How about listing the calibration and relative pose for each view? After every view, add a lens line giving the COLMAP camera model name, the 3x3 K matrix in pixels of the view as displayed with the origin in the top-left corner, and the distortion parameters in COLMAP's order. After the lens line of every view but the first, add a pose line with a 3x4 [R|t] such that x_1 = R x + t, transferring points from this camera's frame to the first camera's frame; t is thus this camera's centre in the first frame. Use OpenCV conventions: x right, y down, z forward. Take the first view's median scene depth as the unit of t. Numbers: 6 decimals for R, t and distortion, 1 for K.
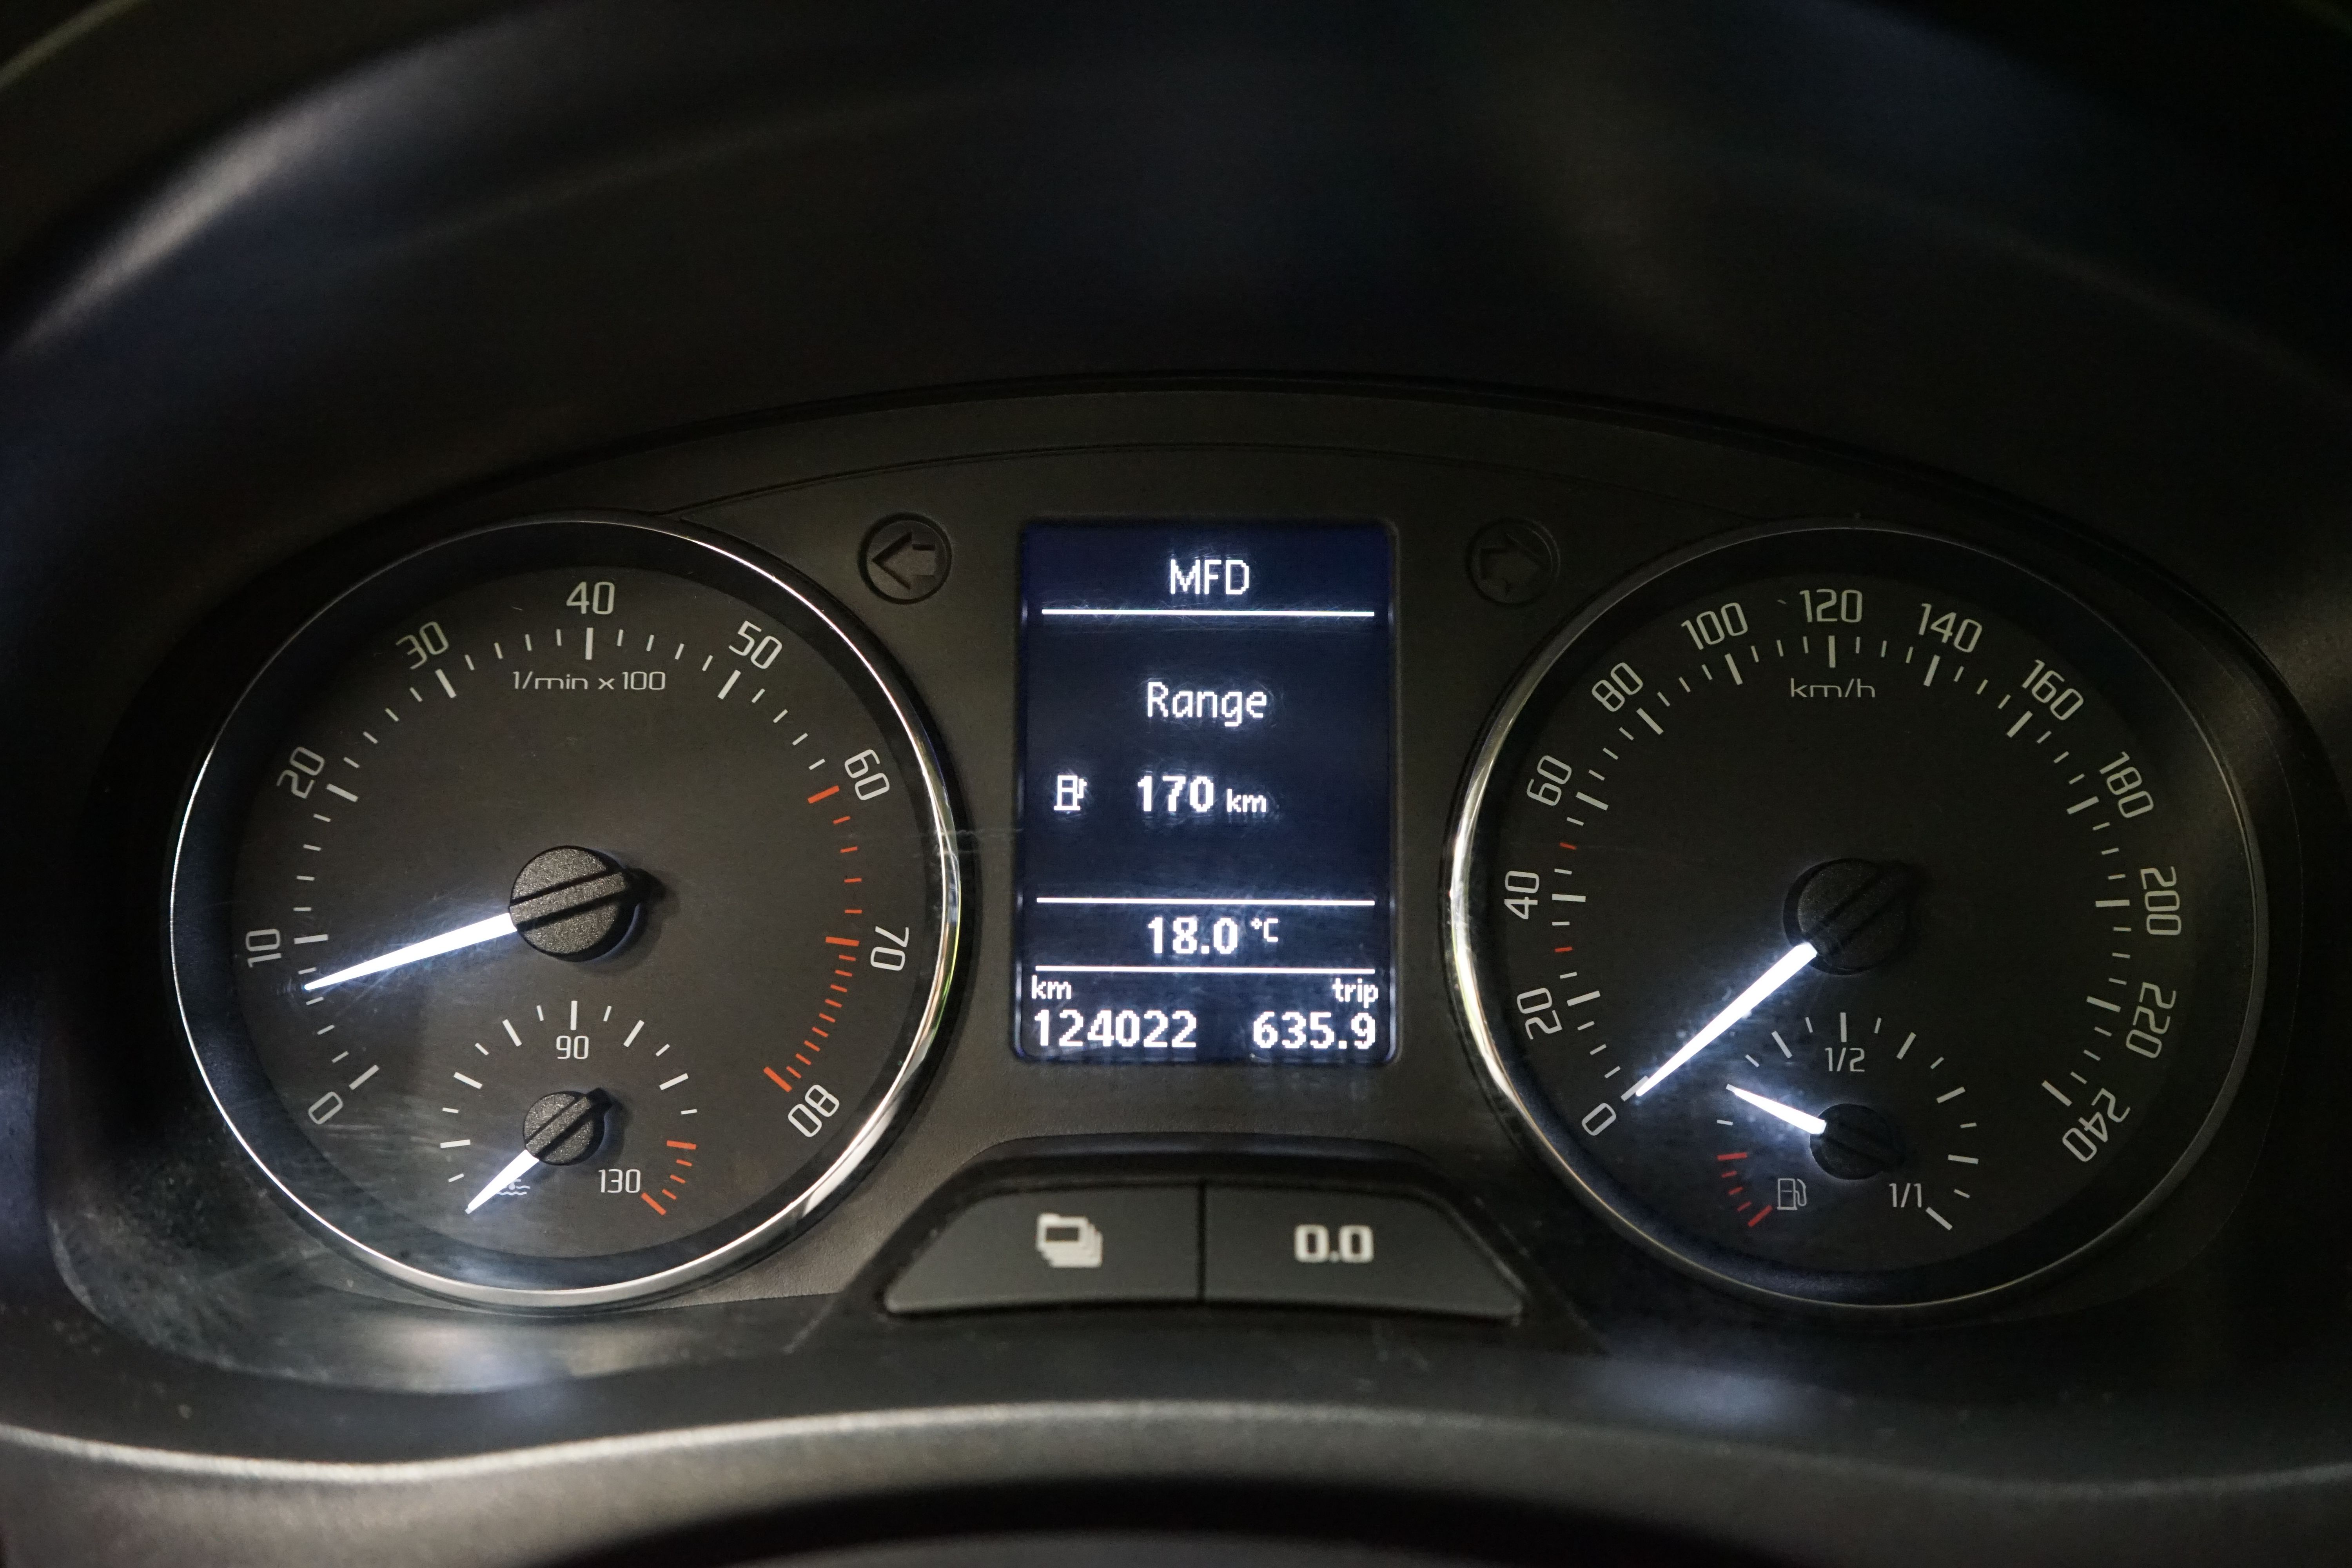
lens RADIAL K [[2331.9, 0, 1176.3], [0, 2331.9, 789.6], [0, 0, 1]] dist [0.002930, 0.000000]
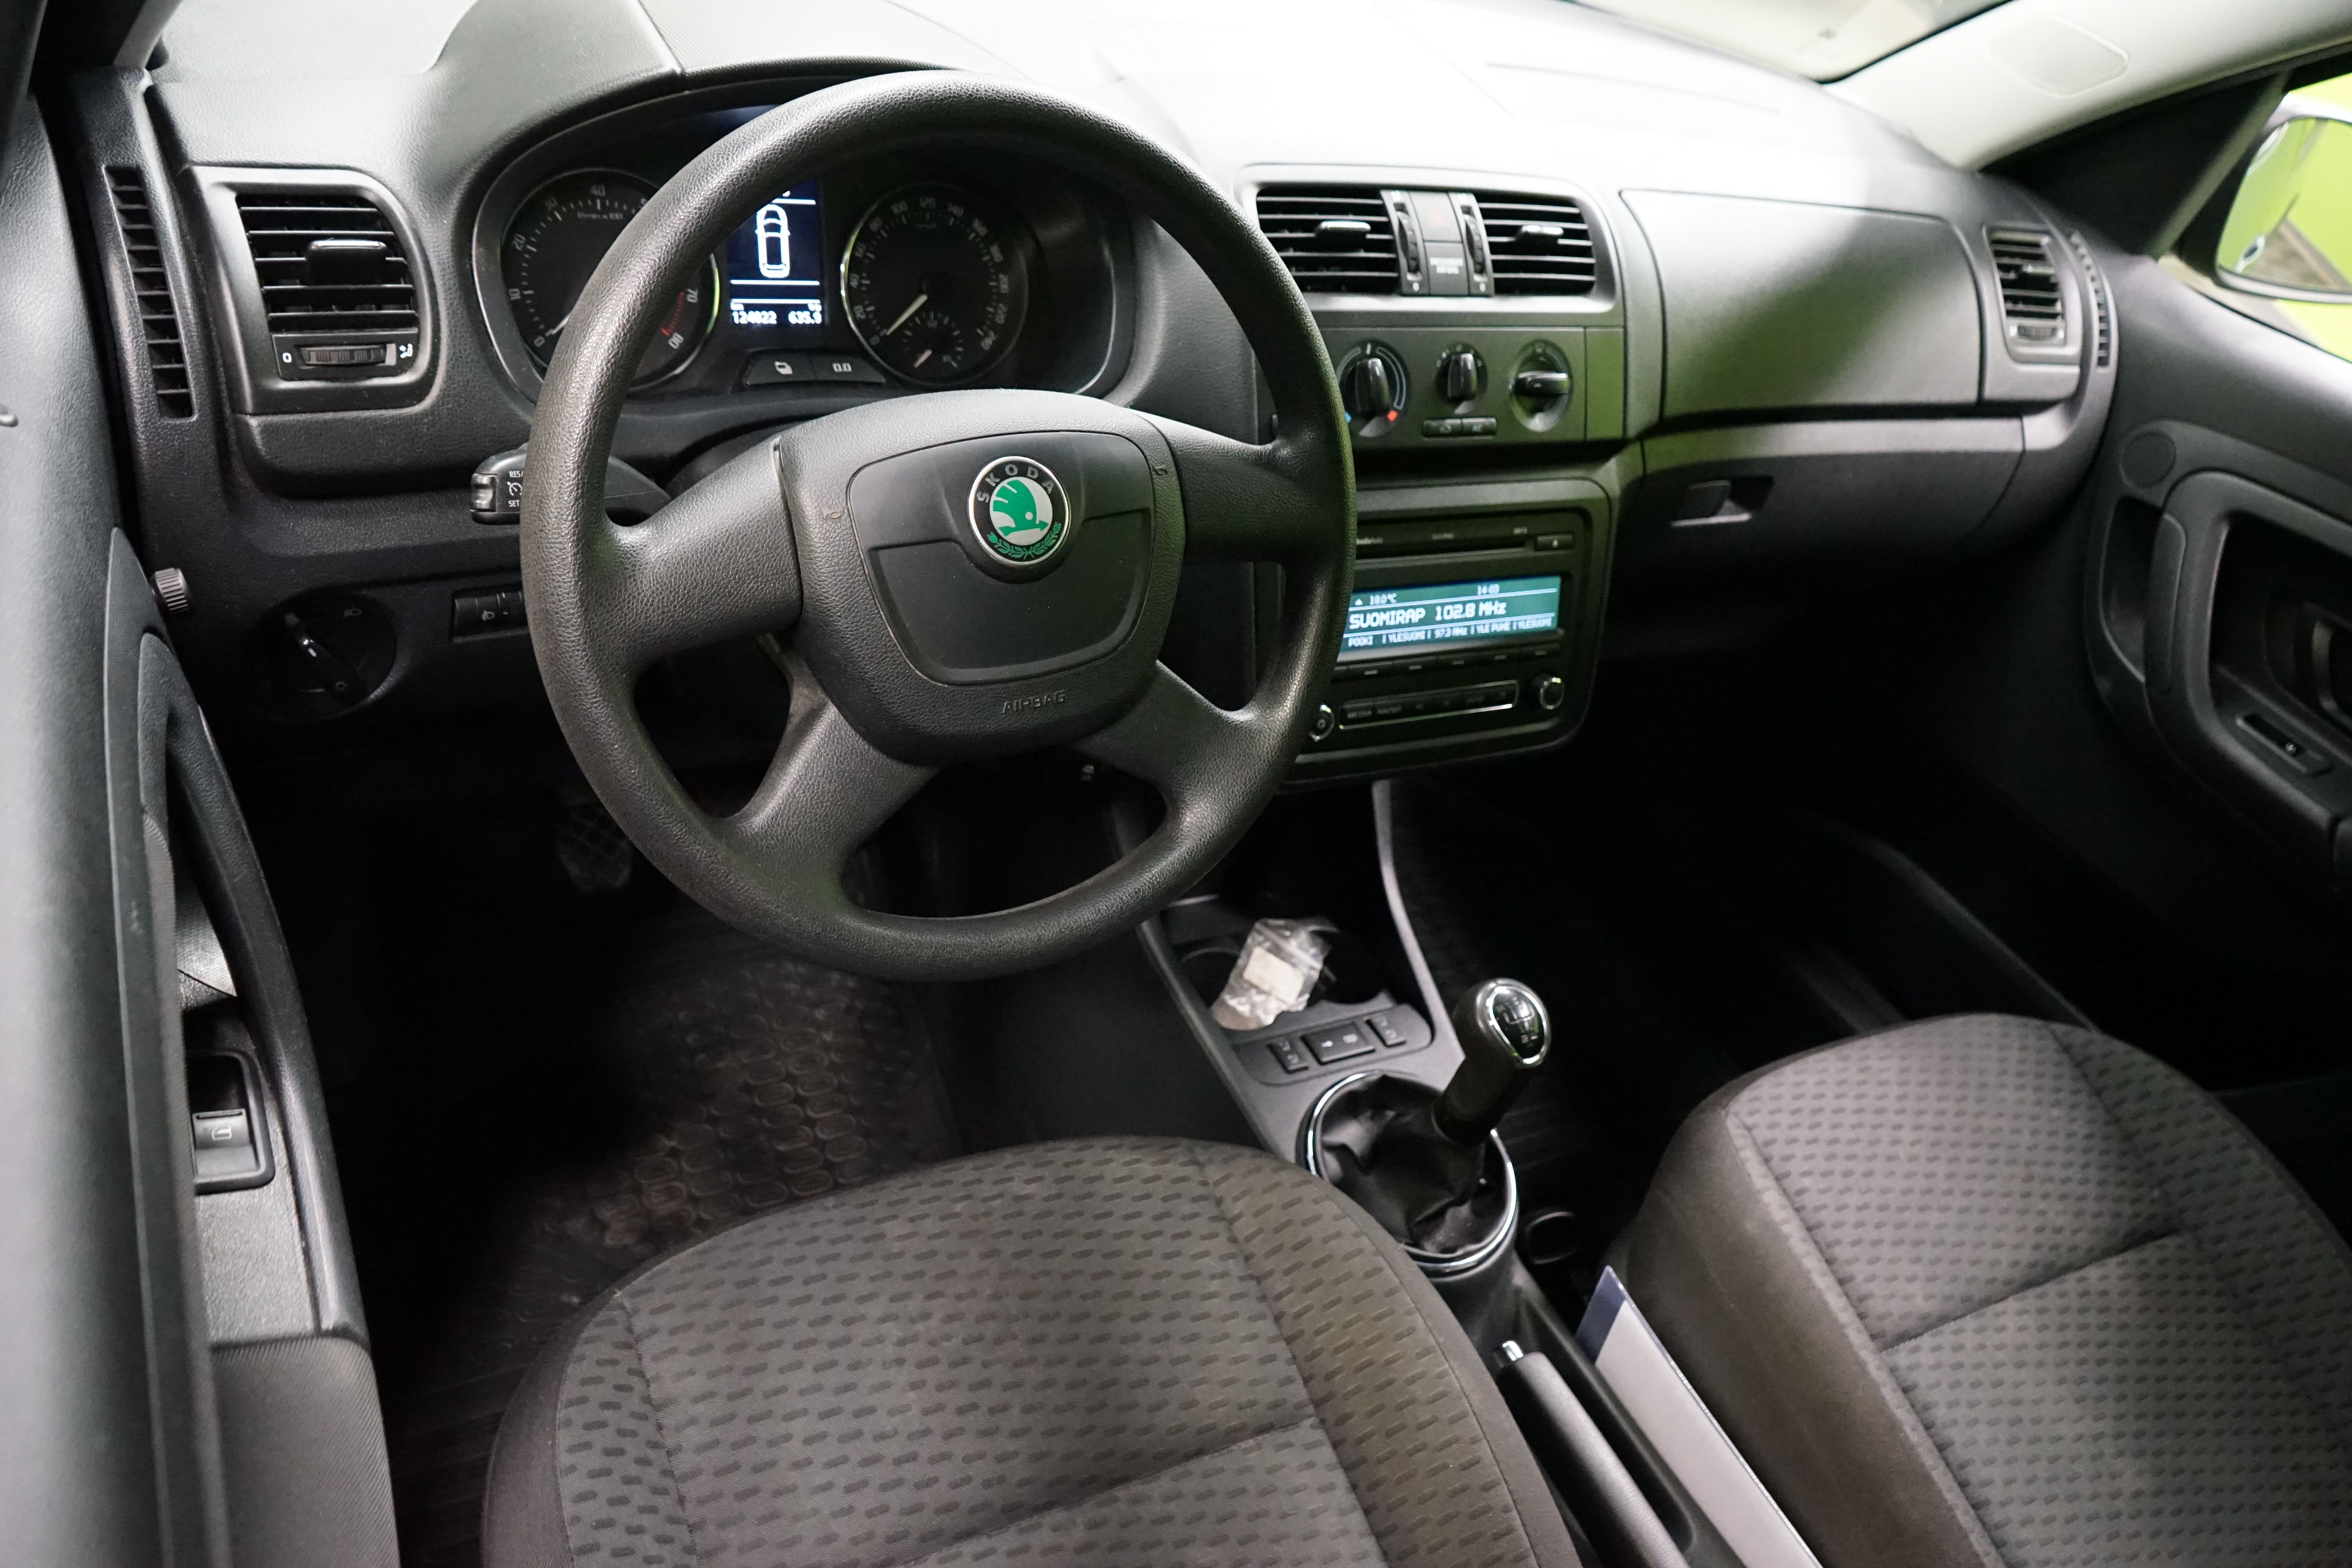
lens RADIAL K [[1893.6, 0, 1176.9], [0, 1893.6, 785.5], [0, 0, 1]] dist [0.005238, 0.000685]
pose [[0.847306, -0.133671, 0.514008, -1.122020], [-0.050323, 0.943249, 0.328252, -0.223072], [-0.528715, -0.303997, 0.792494, -2.015001]]
